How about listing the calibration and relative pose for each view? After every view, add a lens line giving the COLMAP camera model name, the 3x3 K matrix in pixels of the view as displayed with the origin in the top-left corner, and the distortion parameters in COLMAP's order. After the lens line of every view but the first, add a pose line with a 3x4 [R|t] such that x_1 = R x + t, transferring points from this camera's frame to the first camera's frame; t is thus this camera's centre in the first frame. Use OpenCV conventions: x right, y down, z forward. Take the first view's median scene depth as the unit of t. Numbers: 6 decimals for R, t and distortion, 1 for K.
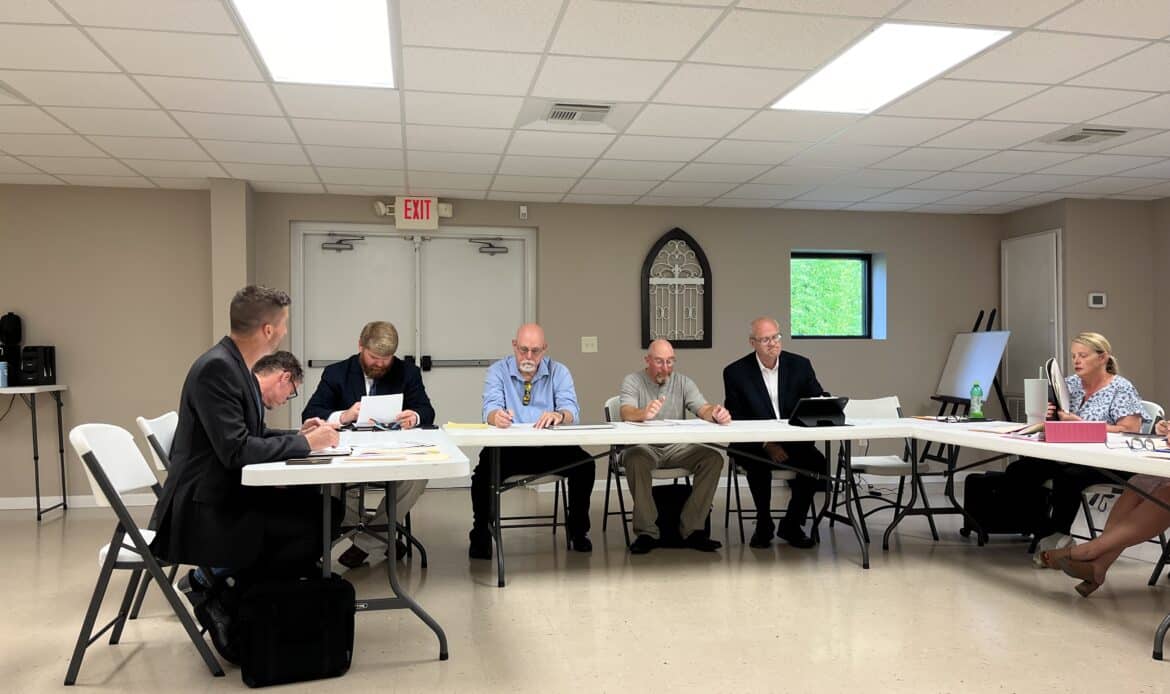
lens RADIAL K [[878.6, 0, 582.4], [0, 878.6, 350.9], [0, 0, 1]] dist [0.066325, -0.076660]
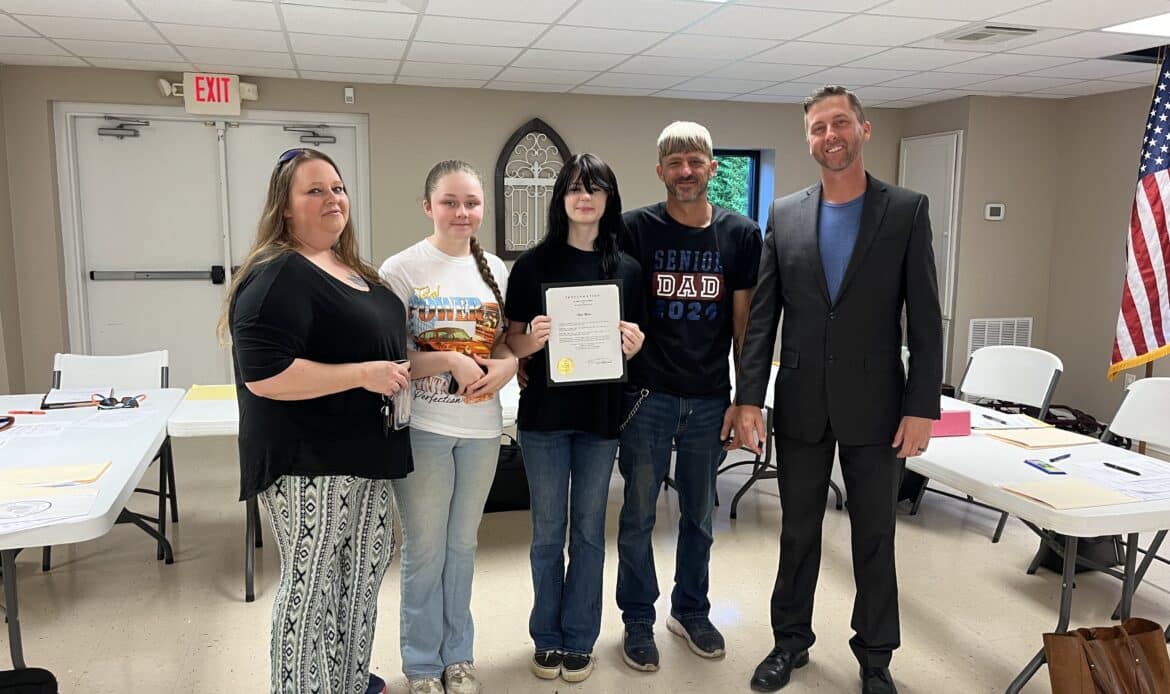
lens RADIAL K [[873.0, 0, 588.8], [0, 873.0, 344.4], [0, 0, 1]] dist [0.069971, -0.096050]
pose [[0.996405, 0.000427, 0.084718, 0.103395], [-0.013439, 0.988121, 0.153091, -0.065022], [-0.083646, -0.153679, 0.984574, 0.146764]]
